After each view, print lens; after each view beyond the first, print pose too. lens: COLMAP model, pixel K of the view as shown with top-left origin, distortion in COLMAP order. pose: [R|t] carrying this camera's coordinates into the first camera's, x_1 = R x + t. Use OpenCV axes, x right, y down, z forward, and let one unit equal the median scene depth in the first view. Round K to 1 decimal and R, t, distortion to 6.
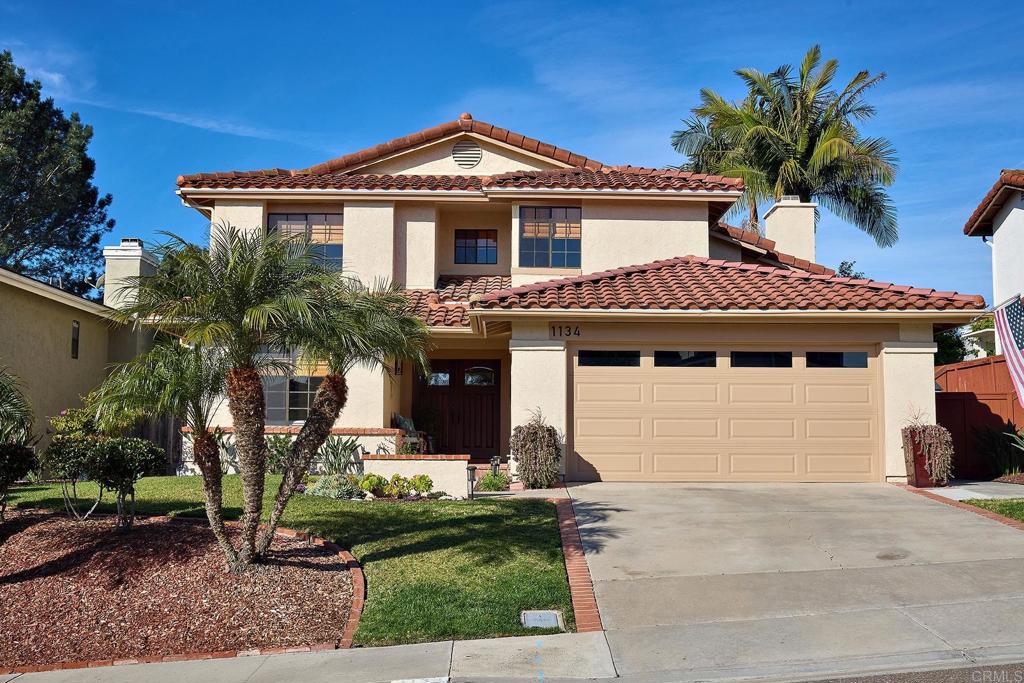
lens RADIAL K [[1184.6, 0, 512.2], [0, 1184.6, 341.4], [0, 0, 1]] dist [0.004065, 0.000000]
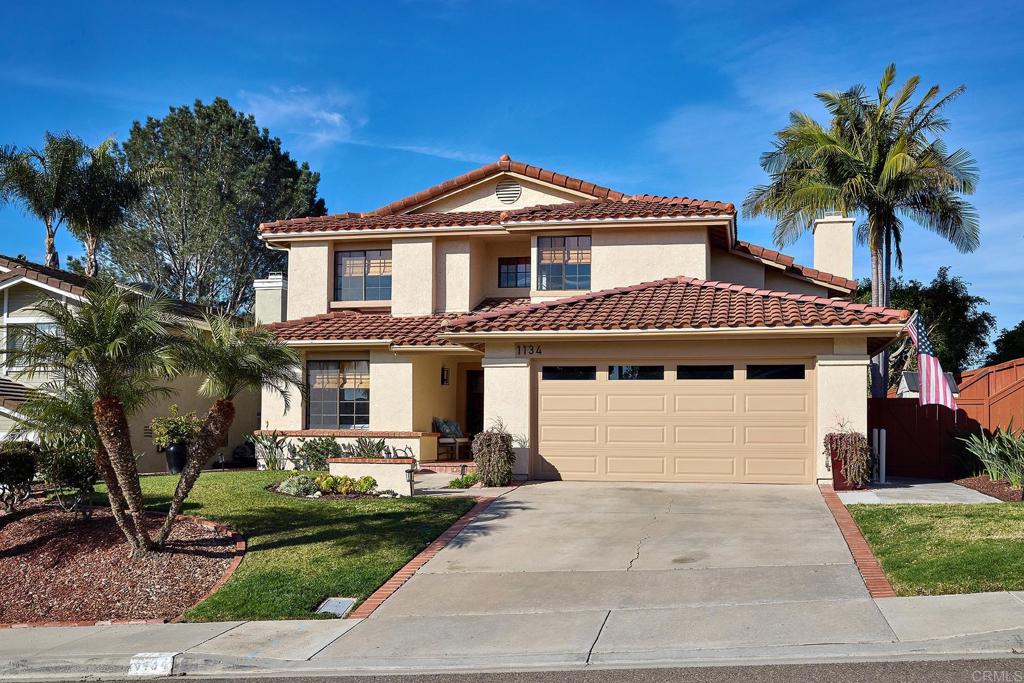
lens RADIAL K [[1024.7, 0, 514.5], [0, 1024.7, 420.2], [0, 0, 1]] dist [-0.024897, 0.000000]
pose [[0.973547, -0.001382, -0.228484, 0.216866], [0.019424, 0.996862, 0.076737, -0.014470], [0.227661, -0.079145, 0.970519, 0.024248]]
